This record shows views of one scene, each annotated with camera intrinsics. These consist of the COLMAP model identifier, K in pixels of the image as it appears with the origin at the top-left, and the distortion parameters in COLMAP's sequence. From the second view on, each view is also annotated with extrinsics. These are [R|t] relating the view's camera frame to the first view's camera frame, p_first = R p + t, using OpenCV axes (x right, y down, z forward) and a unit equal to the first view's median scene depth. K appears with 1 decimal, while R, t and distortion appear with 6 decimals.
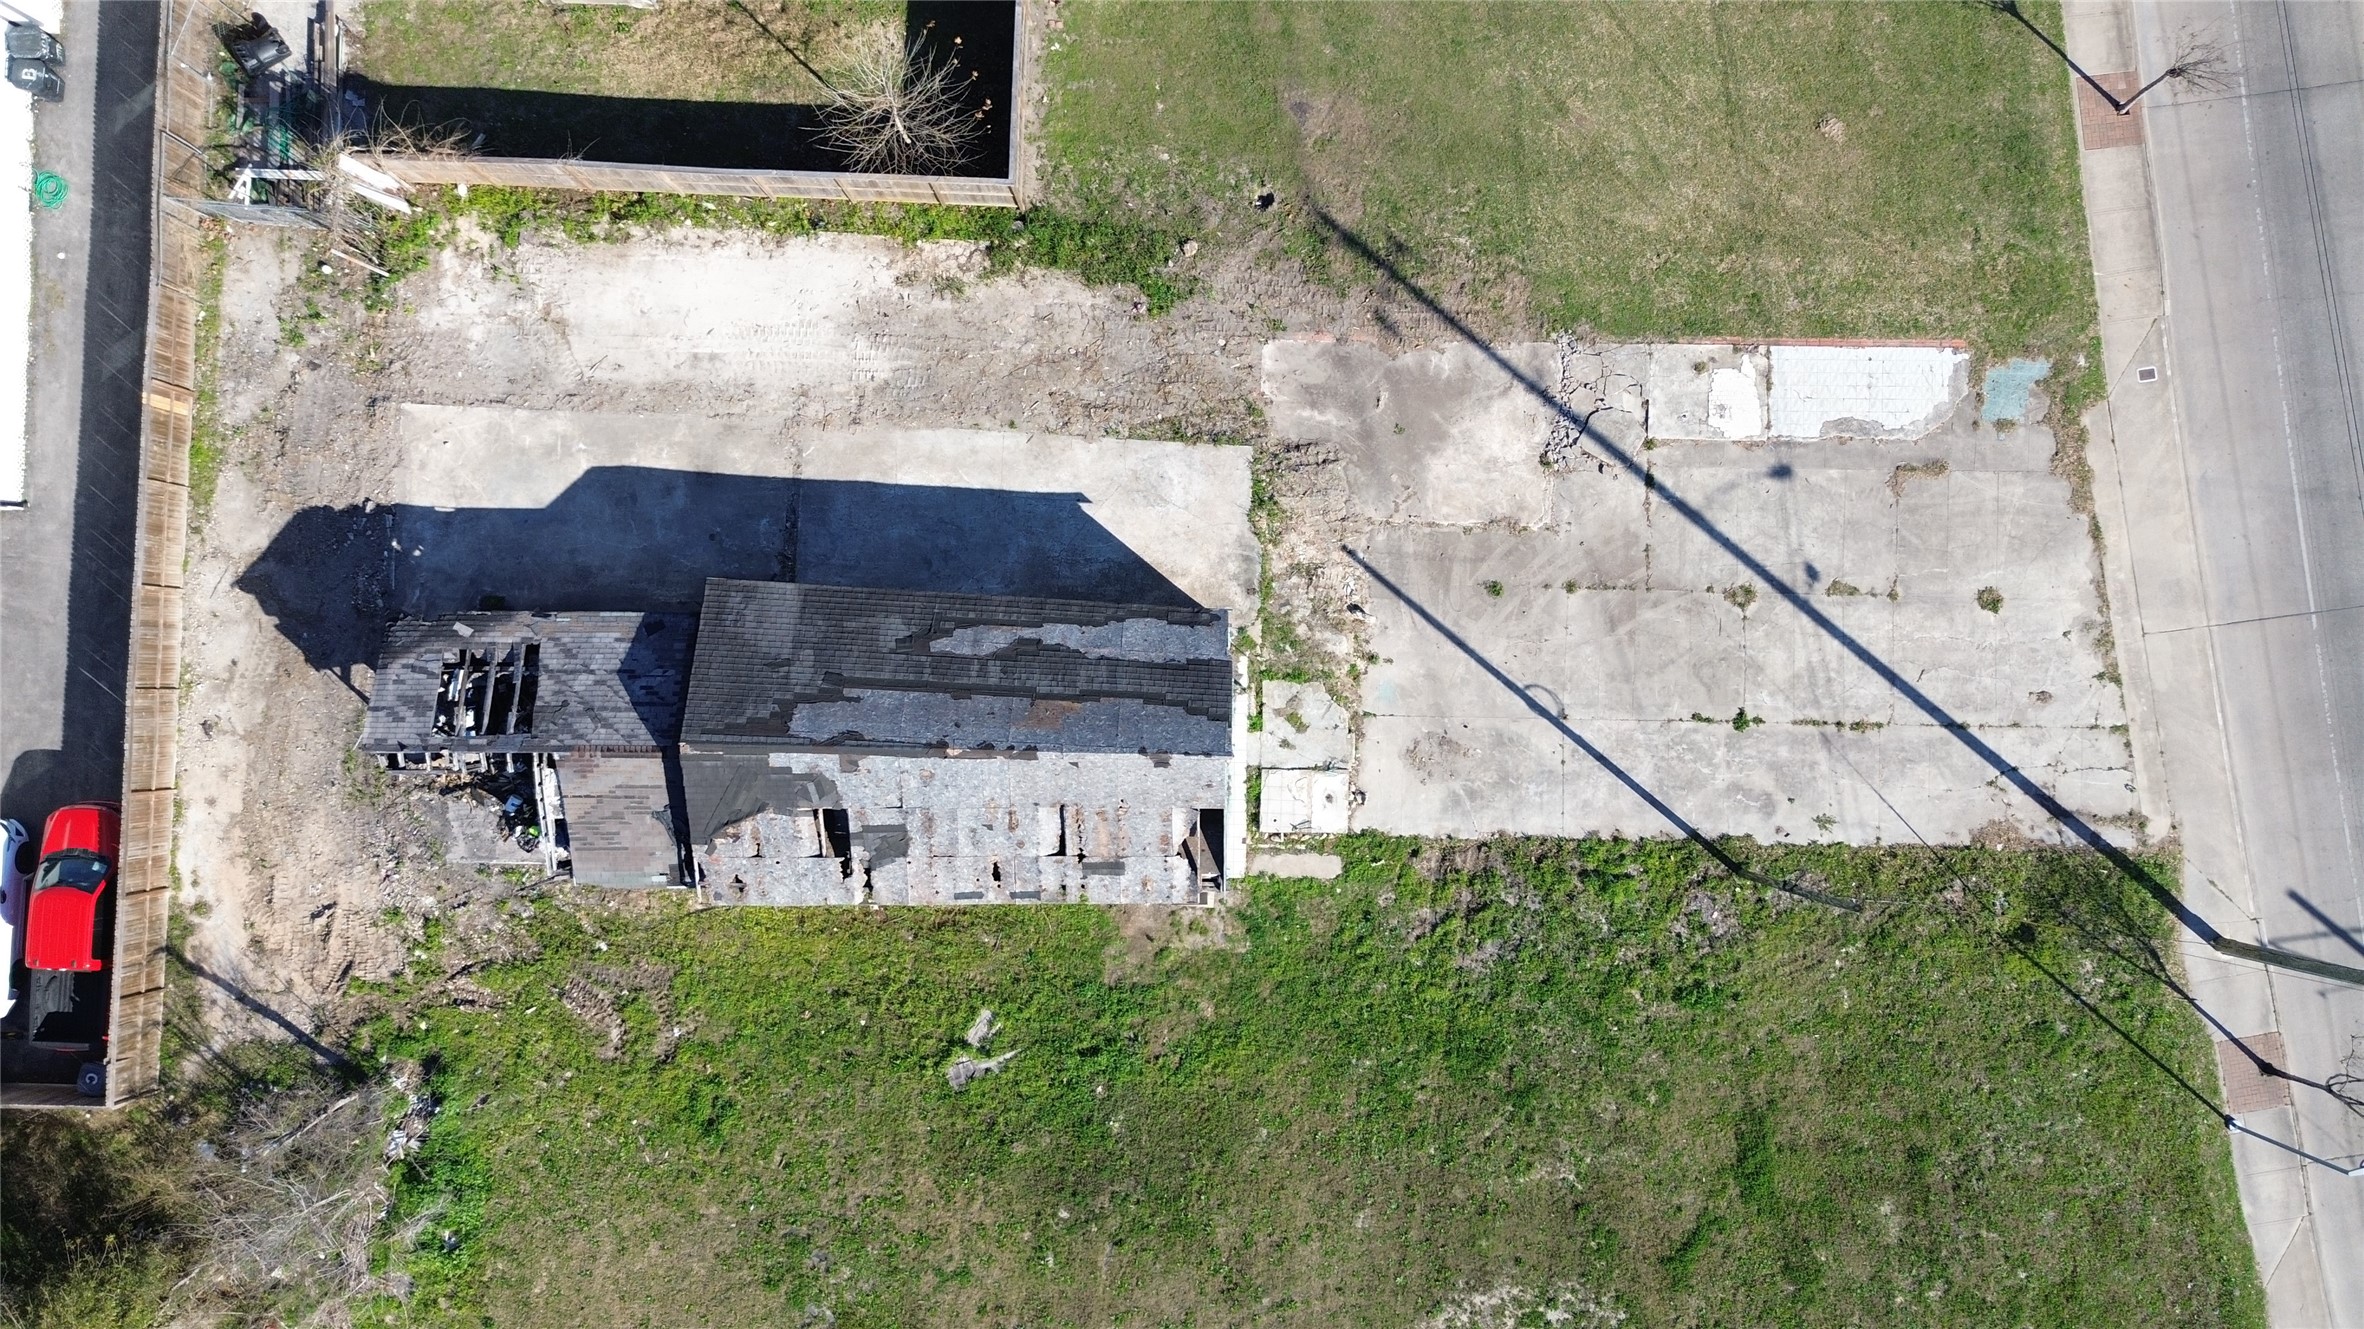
lens RADIAL K [[1666.3, 0, 1187.6], [0, 1666.3, 670.1], [0, 0, 1]] dist [0.061604, -0.060694]
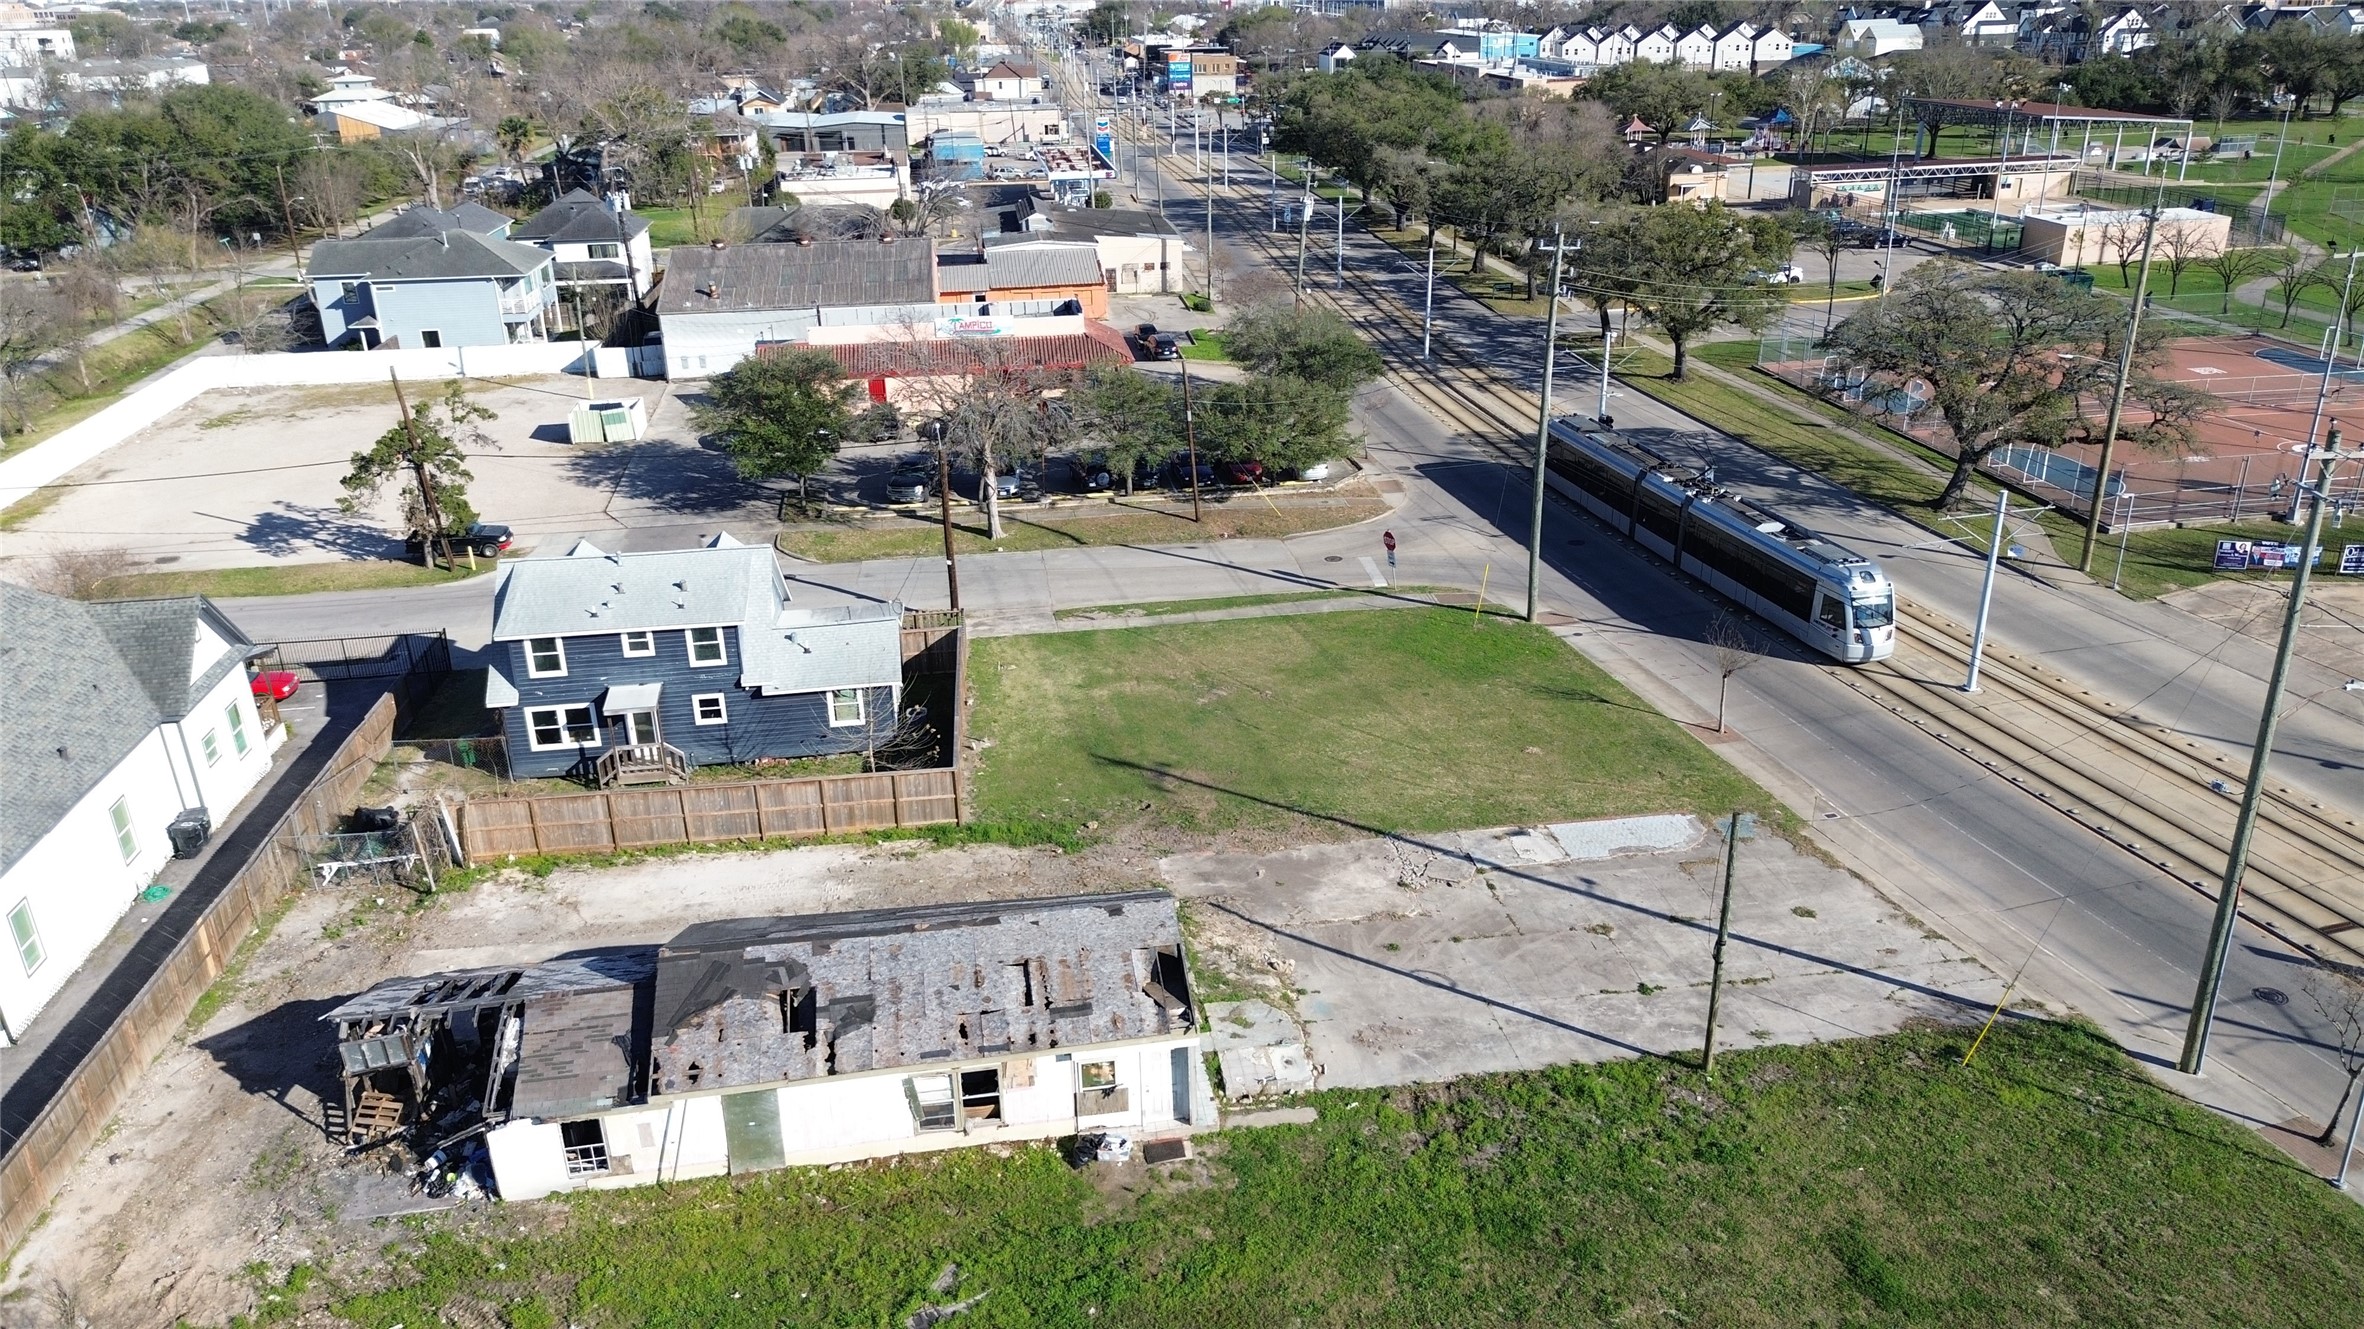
lens RADIAL K [[1666.3, 0, 1197.1], [0, 1666.3, 658.4], [0, 0, 1]] dist [0.061604, -0.060694]
pose [[0.986298, -0.075116, 0.146879, -0.098864], [0.164567, 0.385625, -0.907861, 0.887289], [0.011555, 0.919593, 0.392703, 0.375585]]
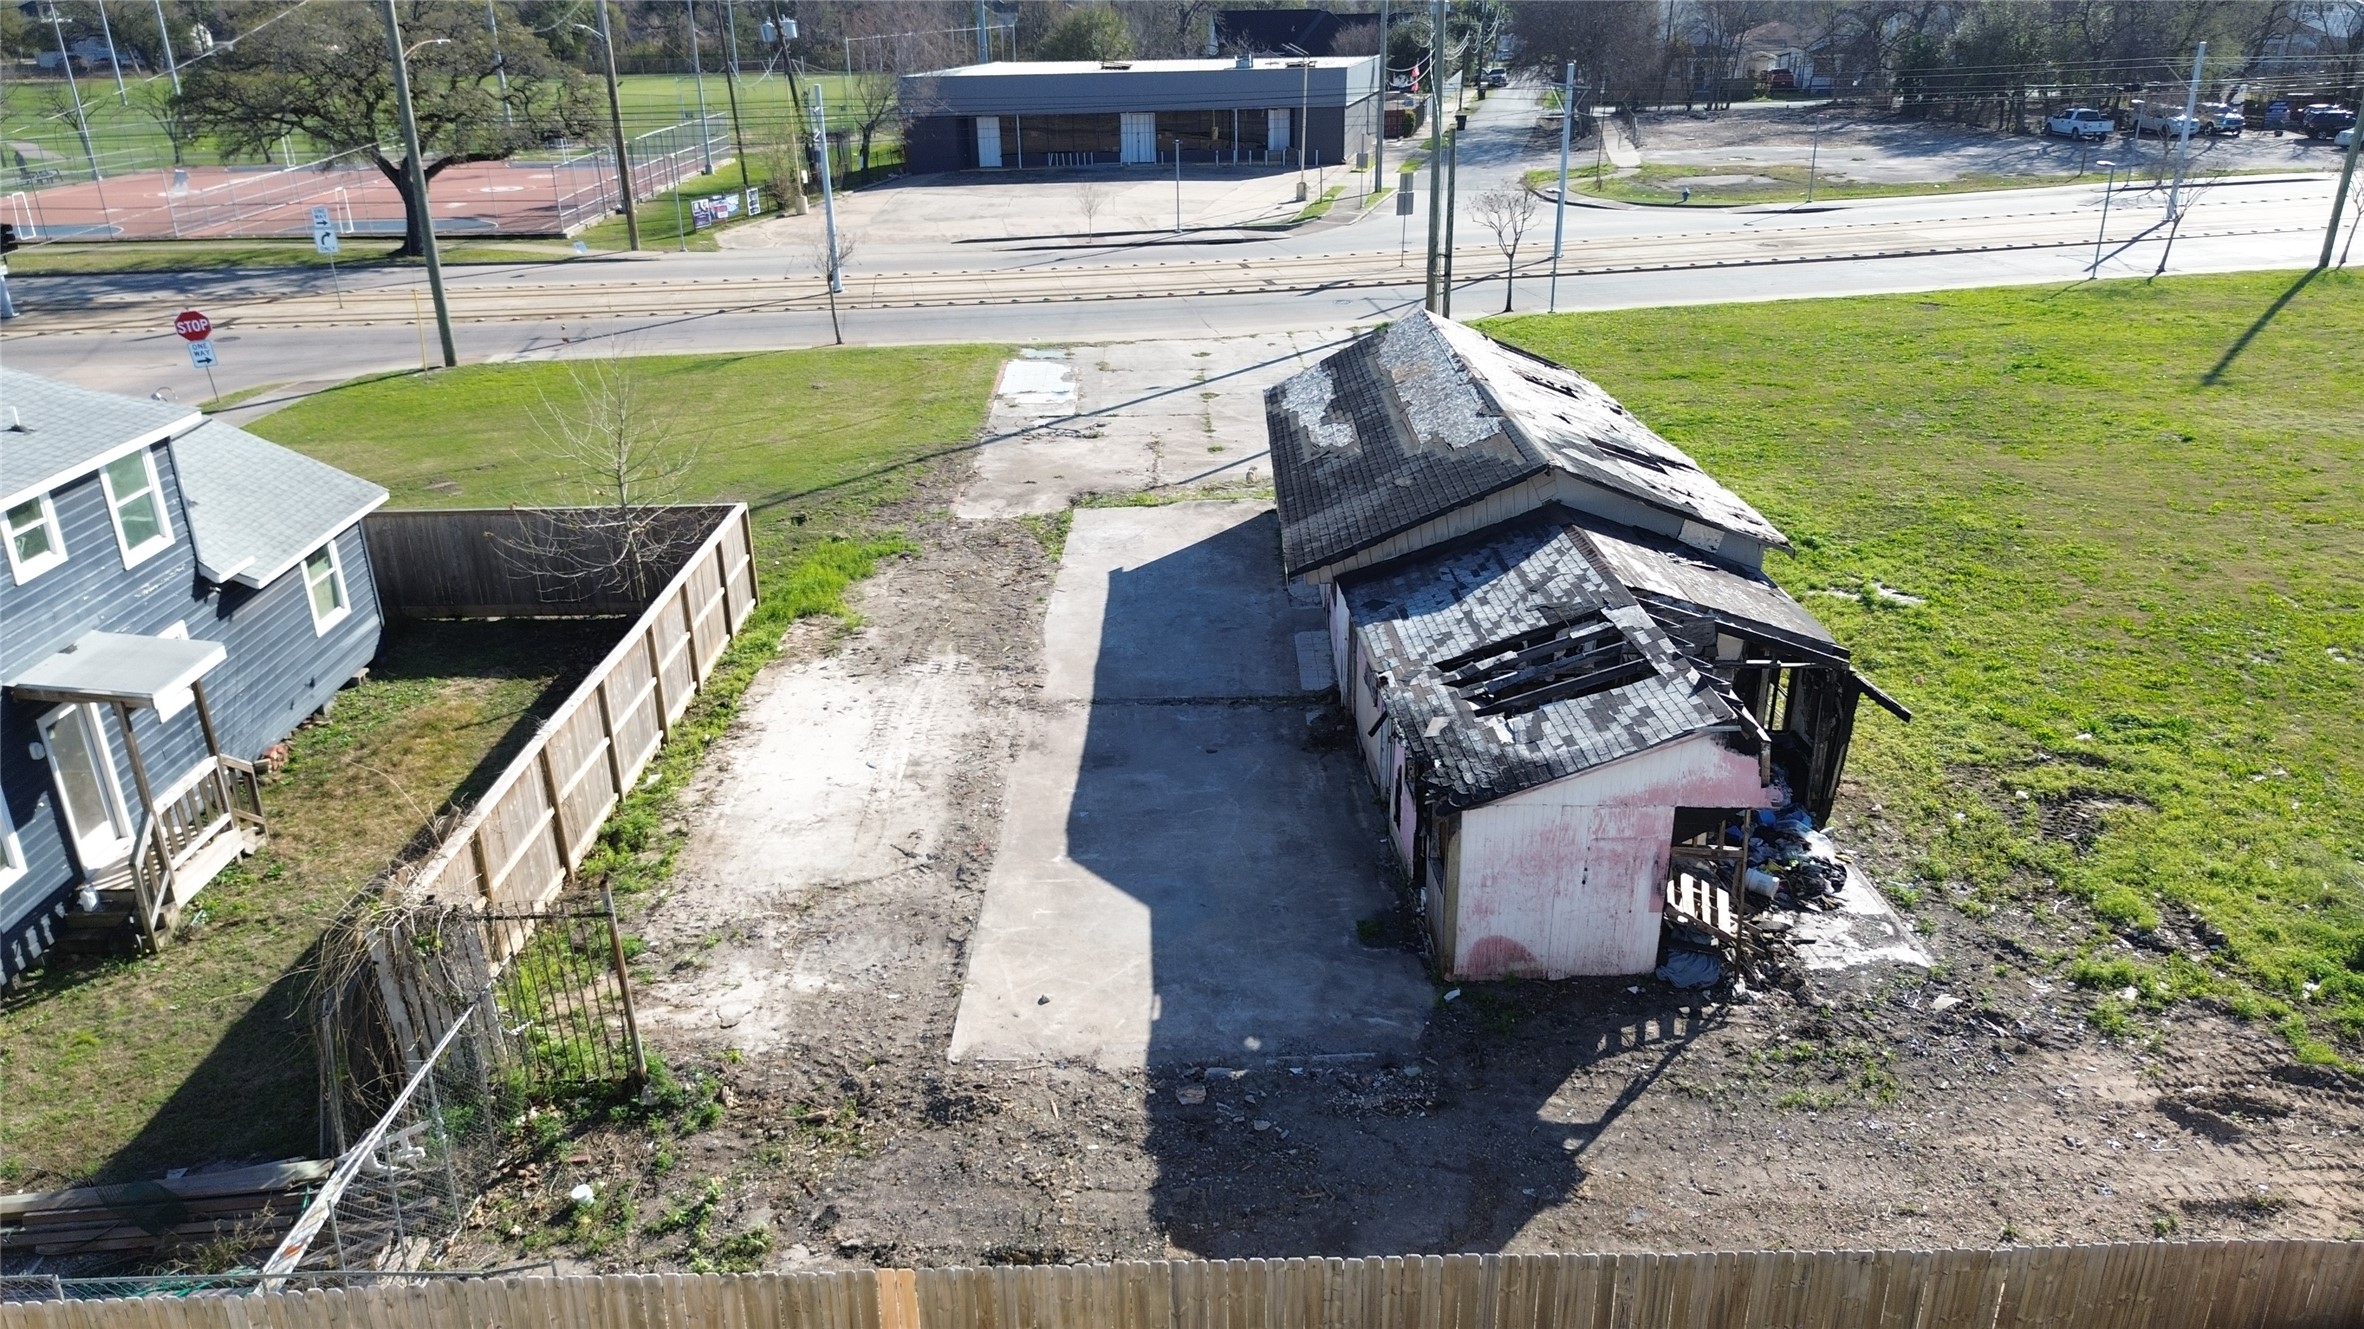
lens RADIAL K [[1666.3, 0, 1202.3], [0, 1666.3, 671.6], [0, 0, 1]] dist [0.061604, -0.060694]
pose [[-0.054763, -0.372068, 0.926589, -0.831994], [0.998499, -0.020625, 0.050731, -0.112501], [0.000235, 0.927976, 0.372639, 0.746539]]
